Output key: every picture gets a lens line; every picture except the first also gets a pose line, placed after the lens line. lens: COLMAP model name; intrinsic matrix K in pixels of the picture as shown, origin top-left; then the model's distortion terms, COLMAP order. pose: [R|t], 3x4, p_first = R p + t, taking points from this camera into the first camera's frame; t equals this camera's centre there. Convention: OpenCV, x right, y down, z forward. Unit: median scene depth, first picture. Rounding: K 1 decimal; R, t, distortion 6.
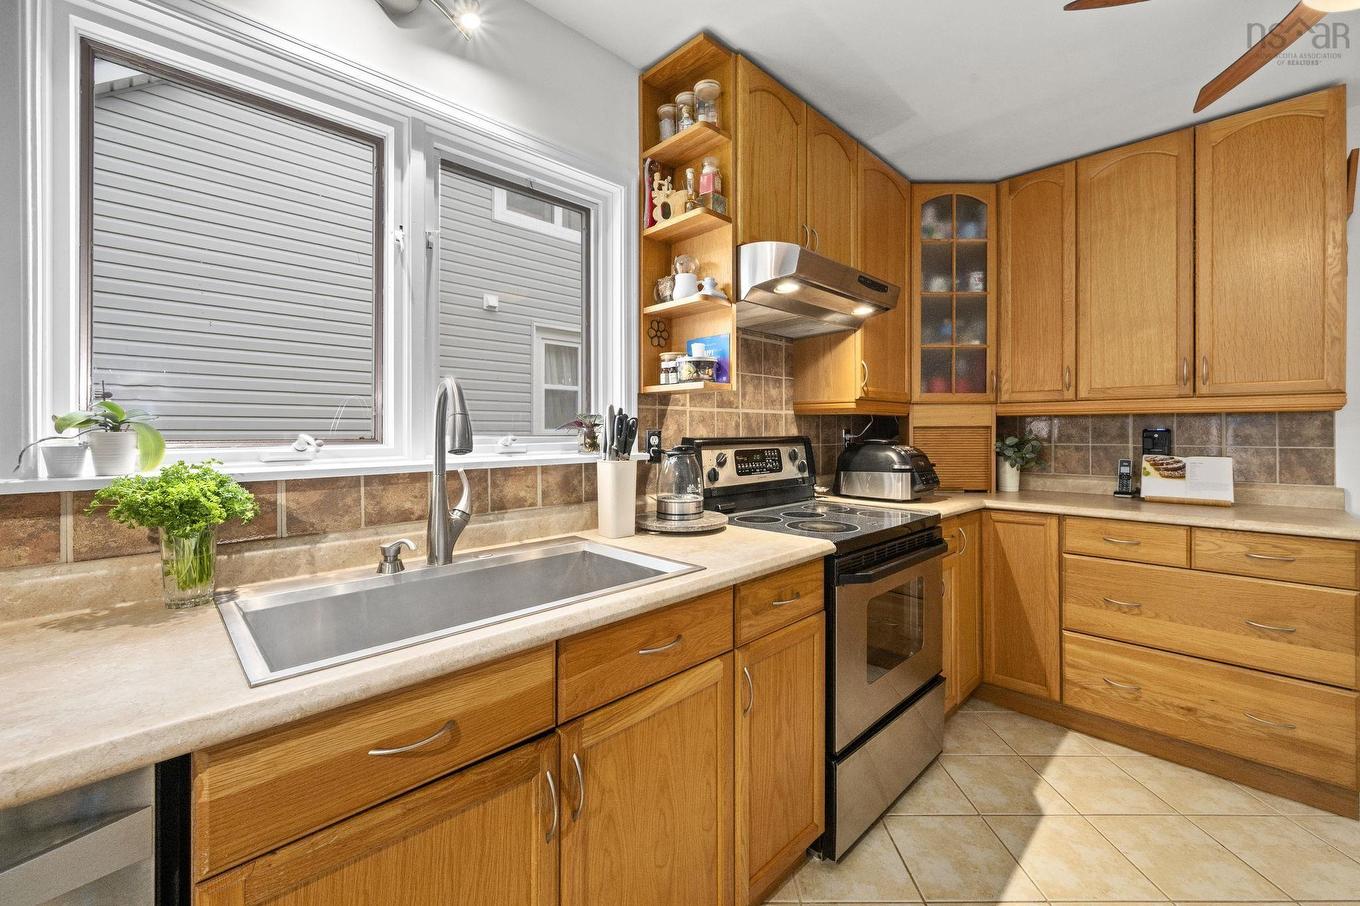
lens RADIAL K [[550.2, 0, 677.2], [0, 550.2, 430.7], [0, 0, 1]] dist [-0.000522, 0.000046]
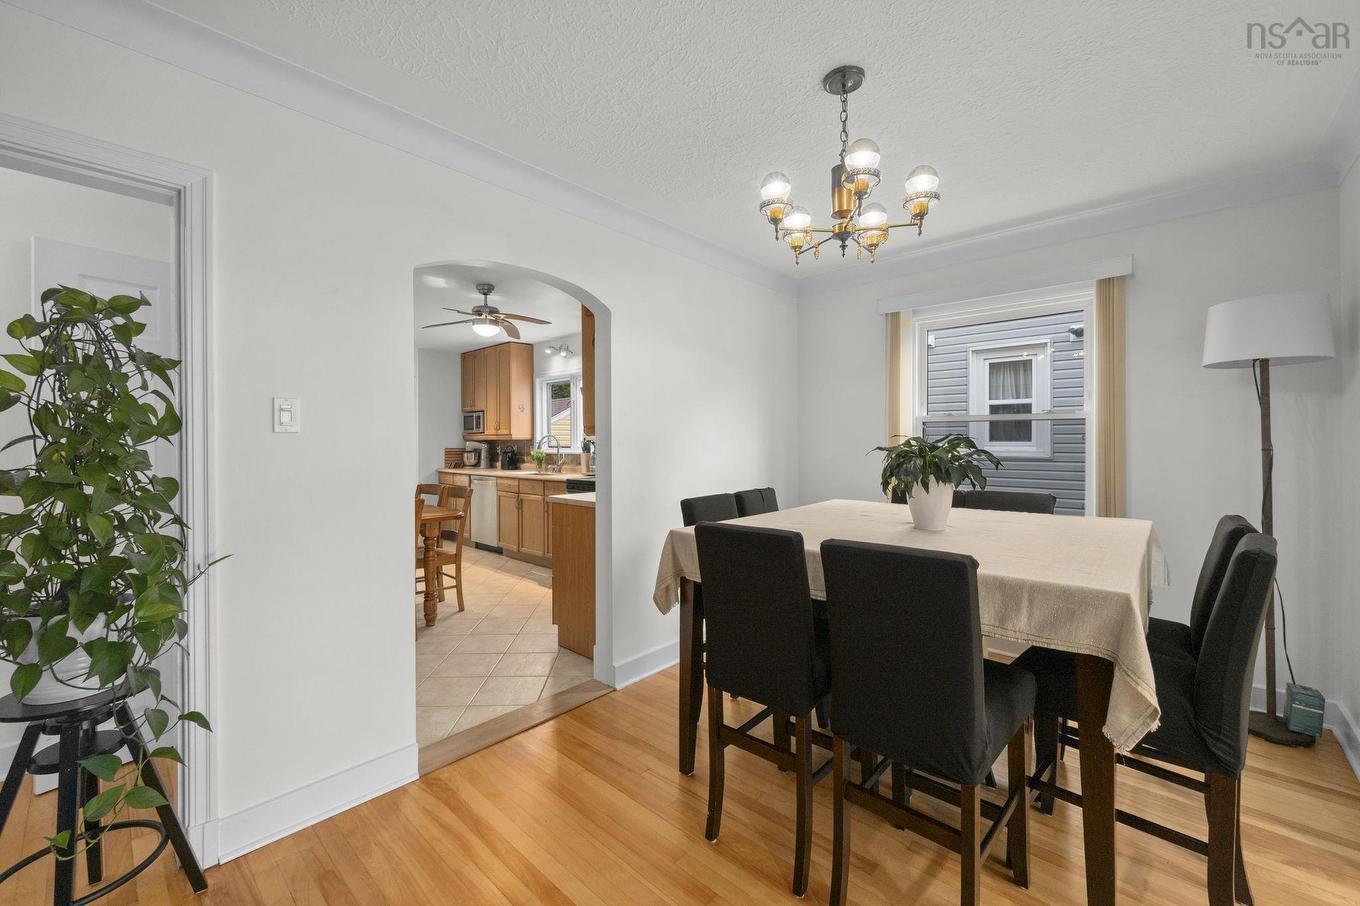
lens RADIAL K [[549.2, 0, 680.0], [0, 549.2, 453.0], [0, 0, 1]] dist [-0.000369, -0.000004]
pose [[0.044935, 0.019351, -0.998802, 2.642023], [-0.001511, 0.999813, 0.019302, -0.015412], [0.998989, 0.000642, 0.044956, 1.105879]]
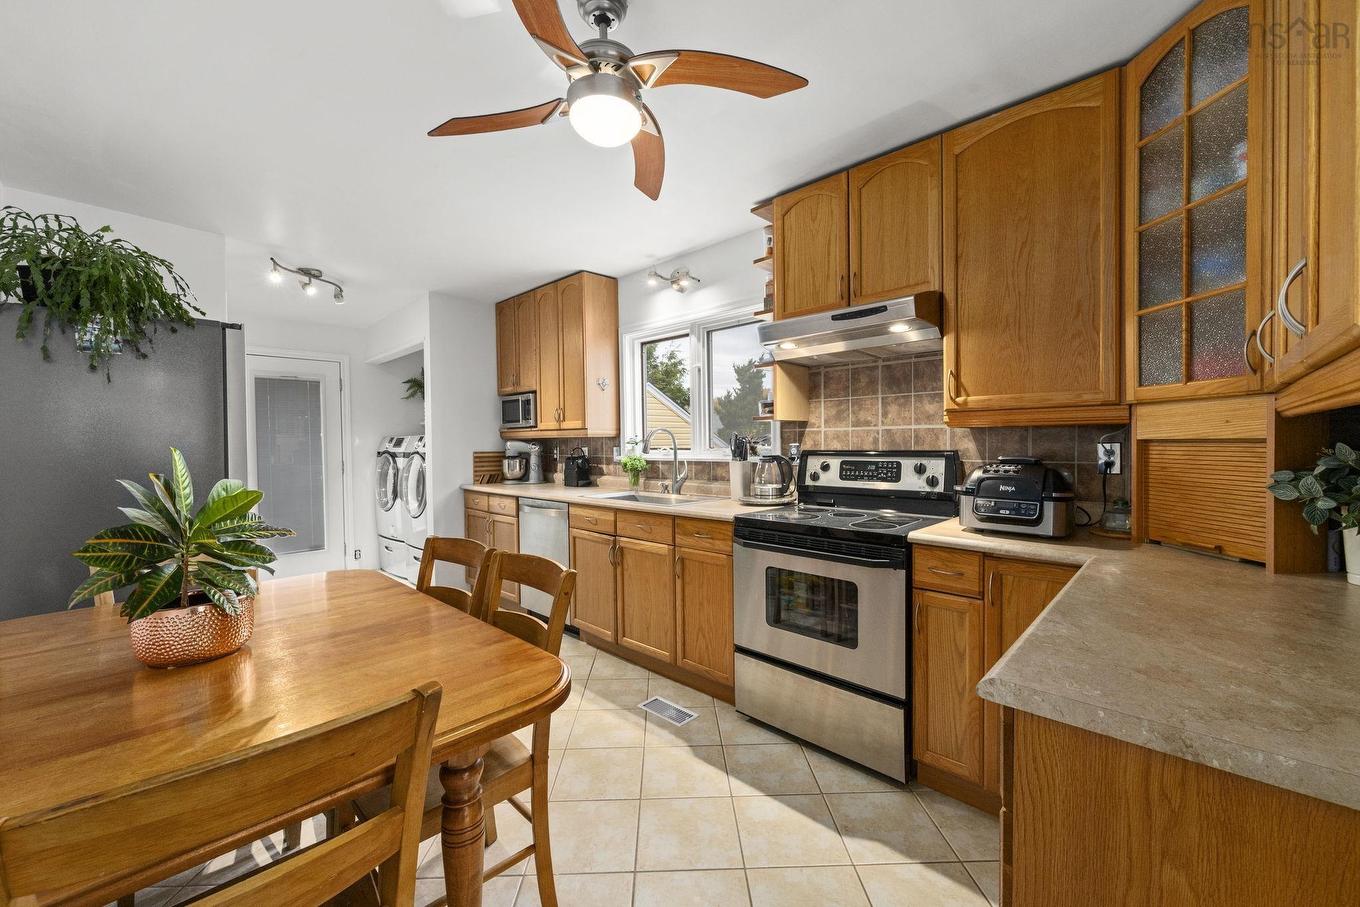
lens RADIAL K [[542.9, 0, 680.0], [0, 542.9, 453.5], [0, 0, 1]] dist [0.000944, 0.000105]
pose [[0.021747, 0.024139, -0.999472, 1.346644], [0.011101, 0.999641, 0.024385, -0.015356], [0.999702, -0.011625, 0.021471, 0.577092]]
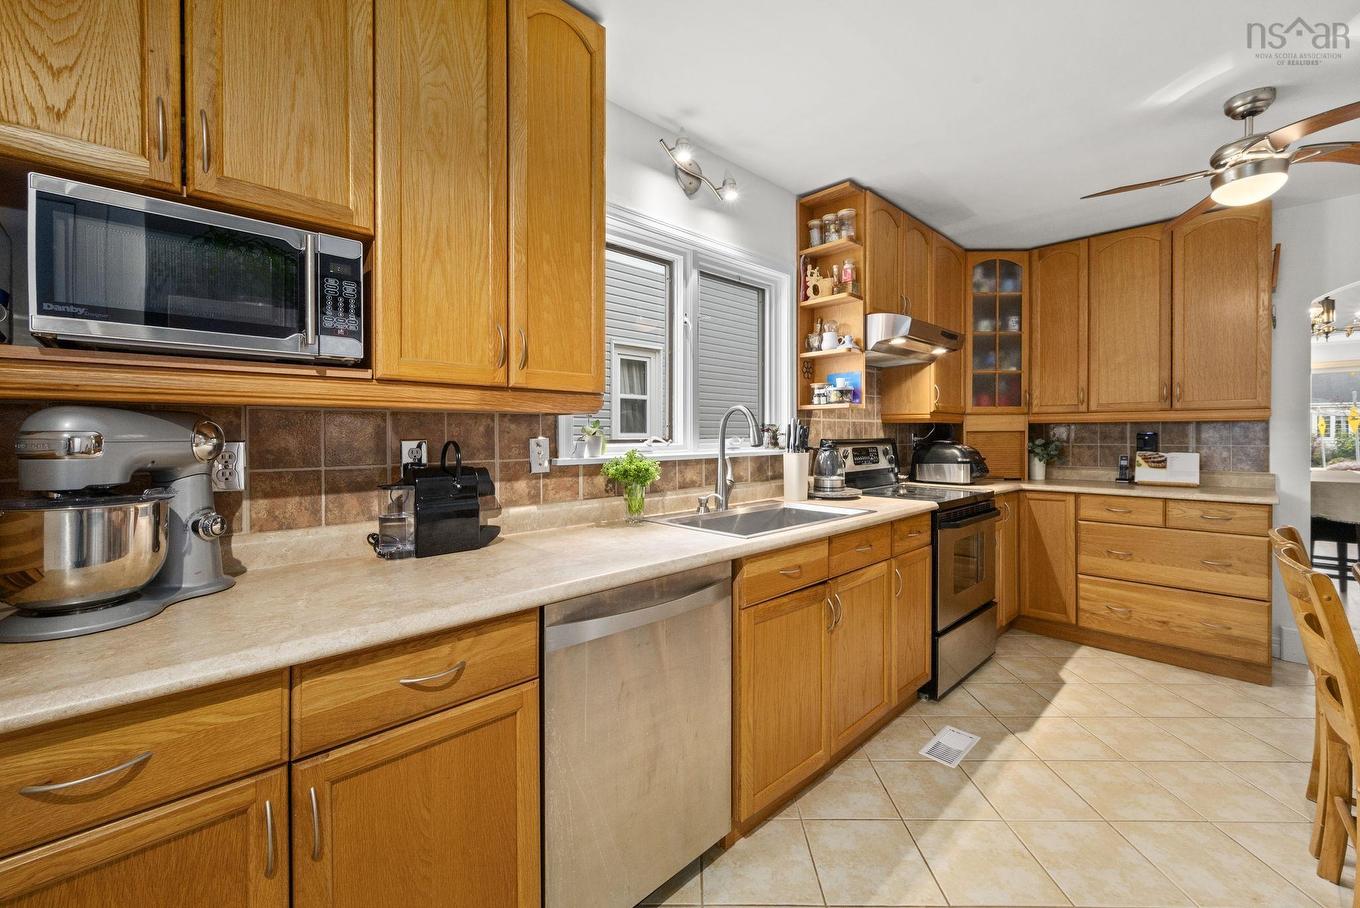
lens RADIAL K [[546.9, 0, 680.2], [0, 546.9, 437.2], [0, 0, 1]] dist [-0.003016, -0.000165]
pose [[0.999854, -0.000782, -0.017063, -0.320563], [0.000864, 0.999988, 0.004806, 0.000125], [0.017059, -0.004821, 0.999843, -0.451908]]
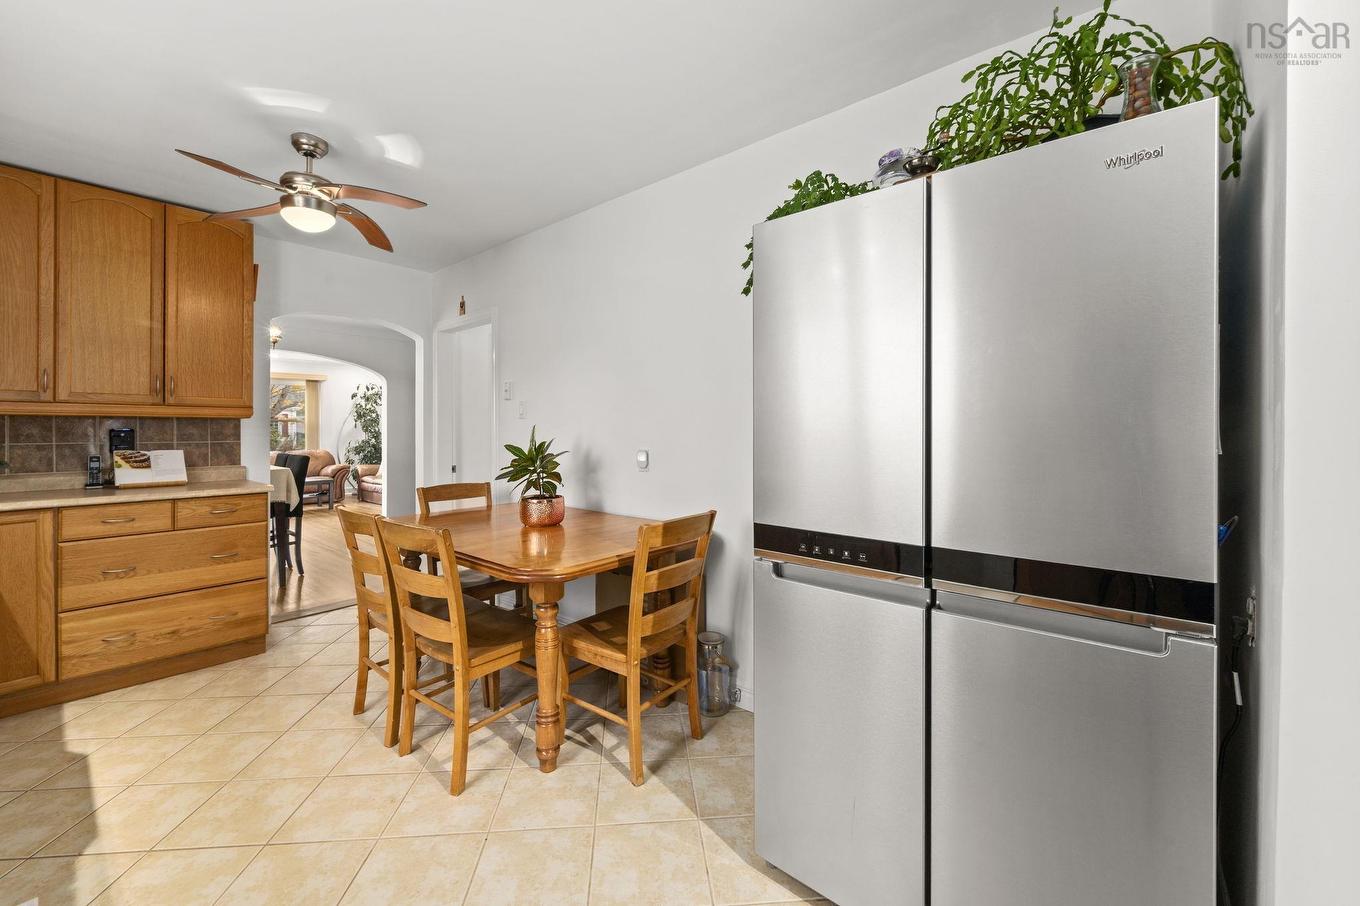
lens RADIAL K [[550.2, 0, 677.2], [0, 550.2, 430.7], [0, 0, 1]] dist [-0.000522, 0.000046]
pose [[-0.082336, 0.000266, 0.996605, -0.510322], [-0.000490, 1.000000, -0.000307, 0.000079], [-0.996604, -0.000513, -0.082336, -0.137485]]
